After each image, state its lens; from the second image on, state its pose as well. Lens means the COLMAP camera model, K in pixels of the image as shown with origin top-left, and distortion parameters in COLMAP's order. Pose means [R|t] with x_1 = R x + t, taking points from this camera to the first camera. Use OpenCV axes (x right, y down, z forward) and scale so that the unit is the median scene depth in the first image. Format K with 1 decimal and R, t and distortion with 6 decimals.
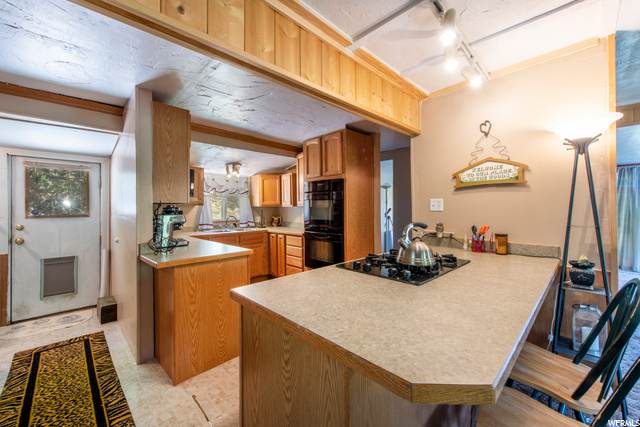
lens RADIAL K [[250.6, 0, 318.7], [0, 250.6, 213.7], [0, 0, 1]] dist [0.004893, -0.000029]
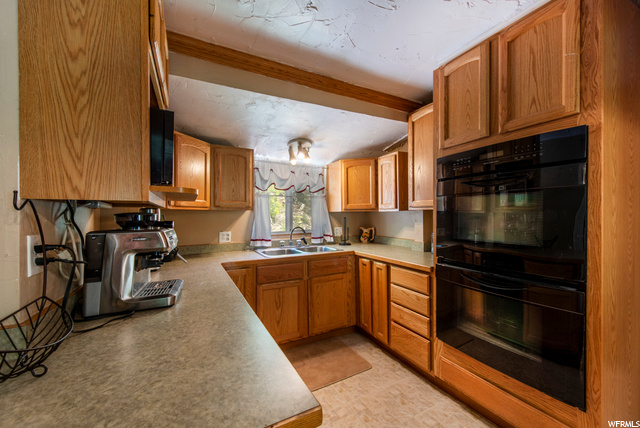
lens RADIAL K [[250.6, 0, 318.6], [0, 250.6, 218.0], [0, 0, 1]] dist [0.004893, -0.000029]
pose [[0.951266, 0.002413, -0.308361, -0.104085], [-0.004286, 0.999976, -0.005398, -0.009750], [0.308340, 0.006457, 0.951254, 0.417425]]
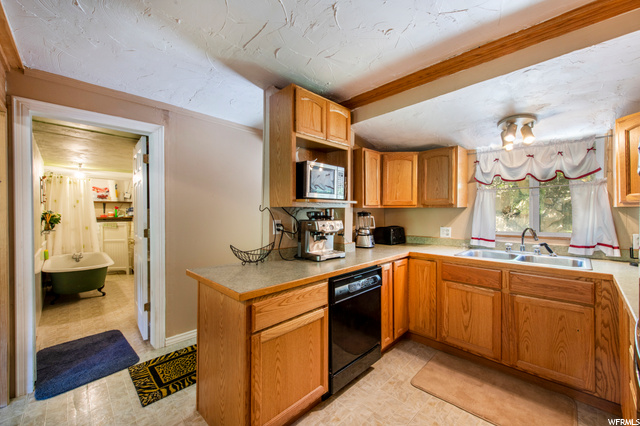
lens RADIAL K [[255.3, 0, 330.5], [0, 255.3, 214.1], [0, 0, 1]] dist [0.002844, -0.000079]
pose [[0.009388, 0.017442, -0.999804, 0.145355], [-0.015404, 0.999732, 0.017296, -0.019227], [0.999837, 0.015239, 0.009654, 0.618420]]
